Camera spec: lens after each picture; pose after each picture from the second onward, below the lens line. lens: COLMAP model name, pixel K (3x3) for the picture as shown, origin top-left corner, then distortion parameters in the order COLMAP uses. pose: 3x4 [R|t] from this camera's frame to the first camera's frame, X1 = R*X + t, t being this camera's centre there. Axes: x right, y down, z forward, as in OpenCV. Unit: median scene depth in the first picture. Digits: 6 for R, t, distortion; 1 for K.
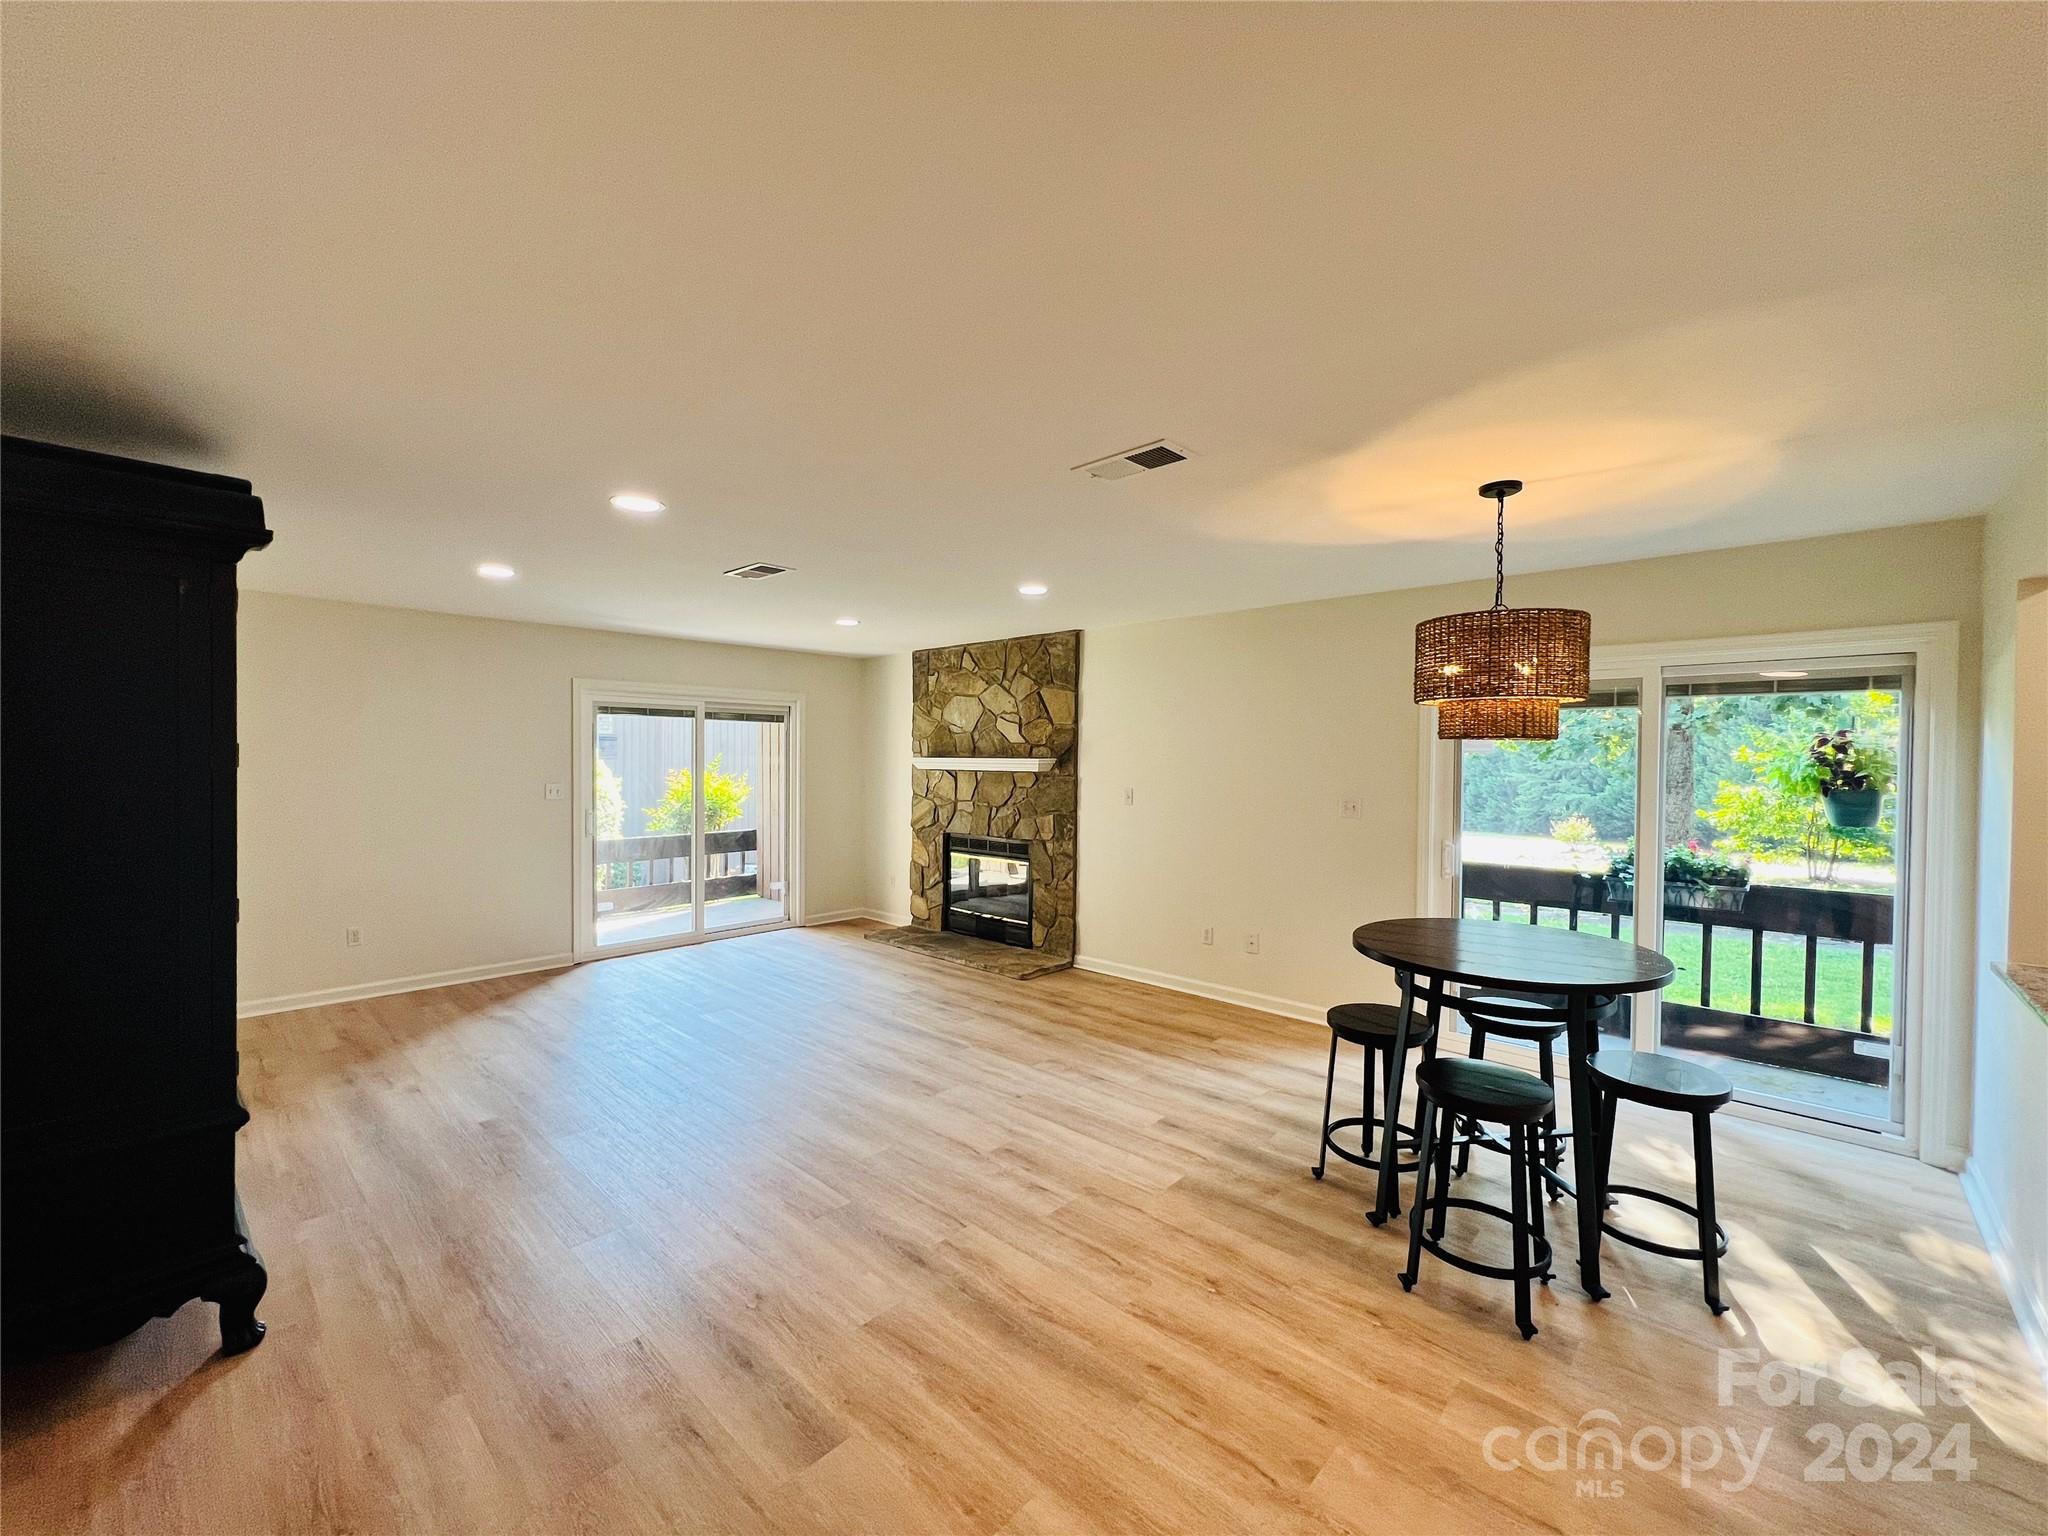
lens RADIAL K [[820.3, 0, 1030.3], [0, 820.3, 771.4], [0, 0, 1]] dist [-0.003880, 0.001081]
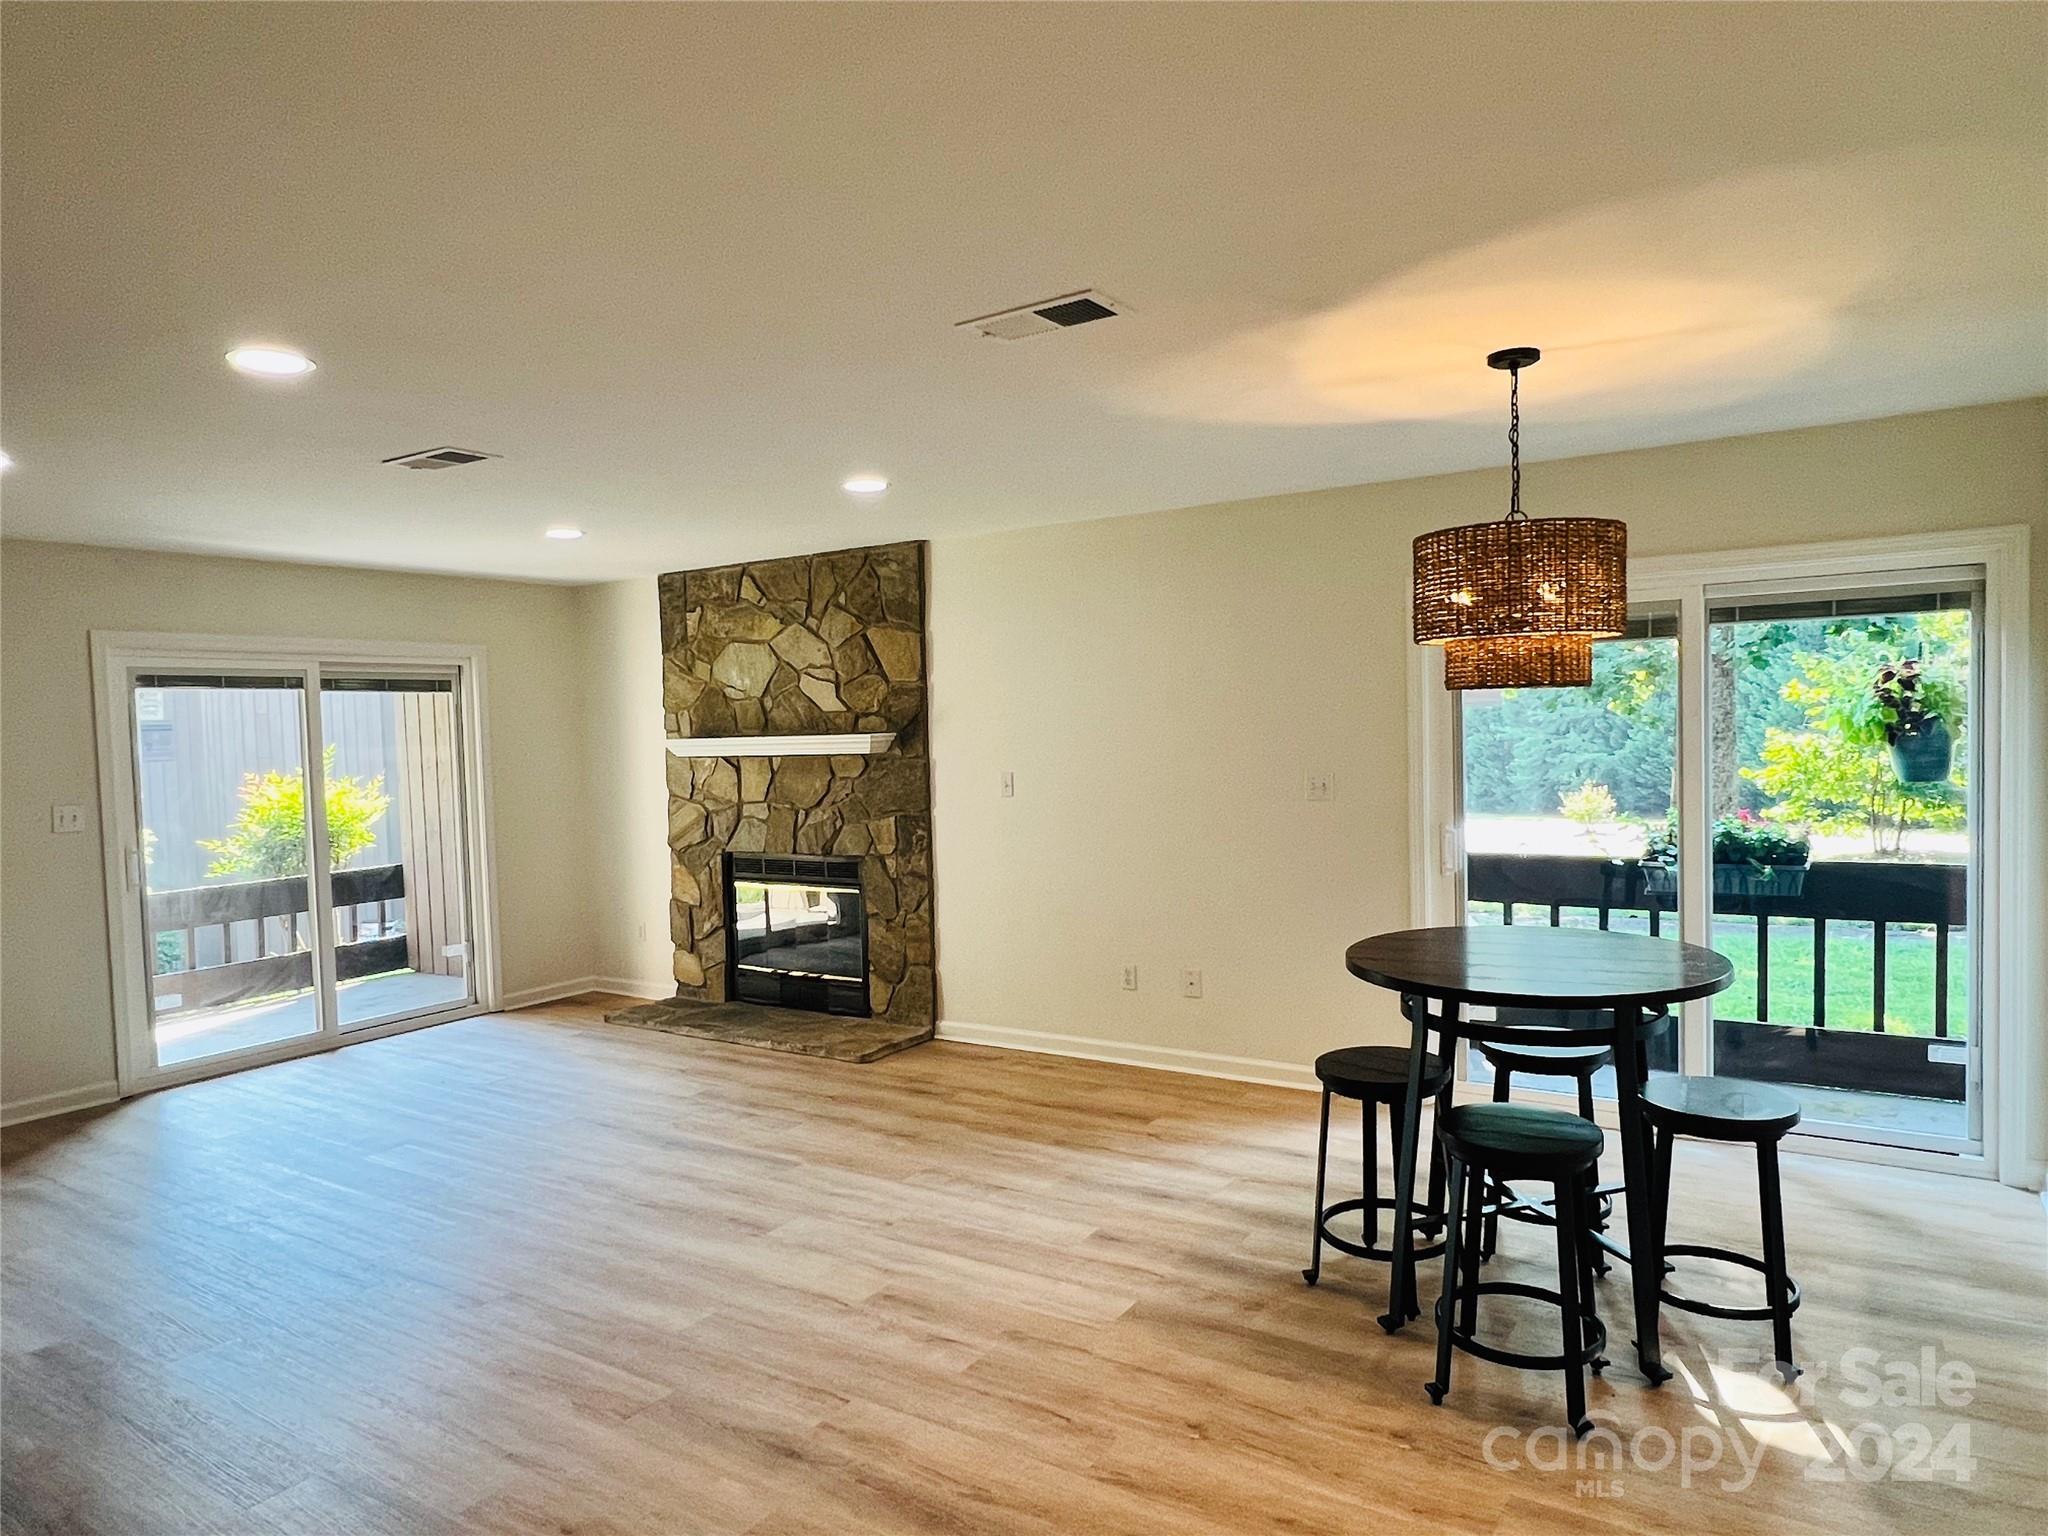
lens RADIAL K [[1264.9, 0, 1030.7], [0, 1264.9, 781.3], [0, 0, 1]] dist [-0.002335, -0.000065]
pose [[0.984147, -0.044150, 0.171771, -0.074352], [0.039623, 0.998773, 0.029694, -0.004466], [-0.172871, -0.022417, 0.984689, -0.075355]]
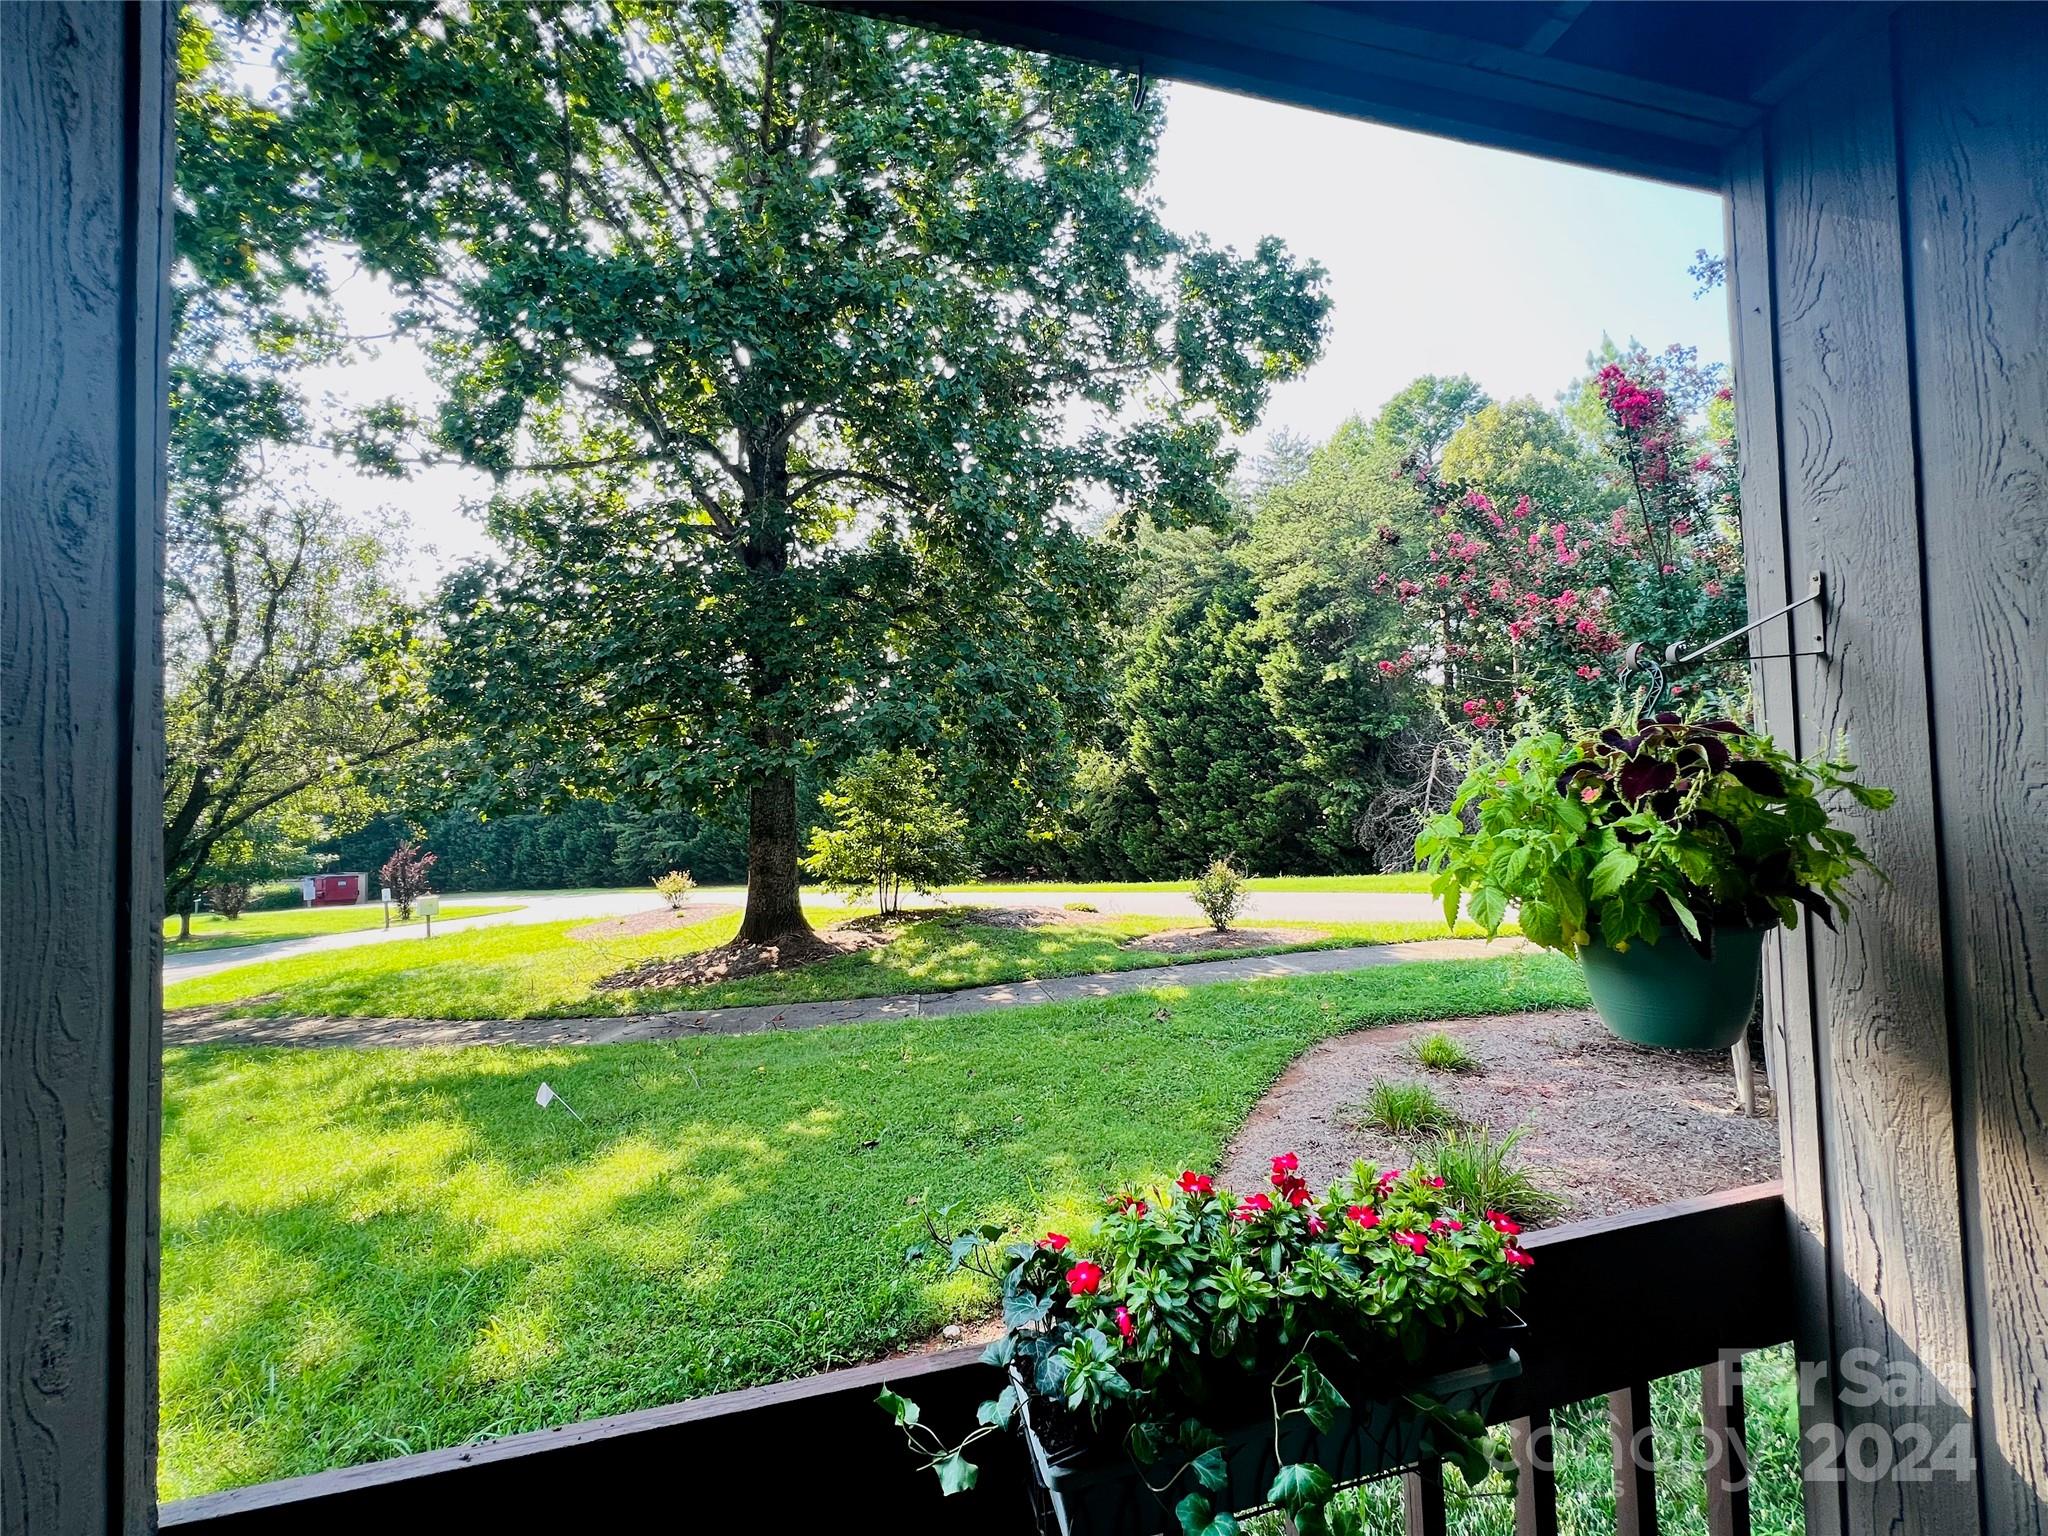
lens RADIAL K [[820.3, 0, 1012.1], [0, 820.3, 767.8], [0, 0, 1]] dist [-0.003880, 0.001081]
pose [[0.549158, 0.009249, 0.835668, 0.684556], [0.046231, 0.998071, -0.041427, -0.037960], [-0.834439, 0.061384, 0.547671, 1.237083]]
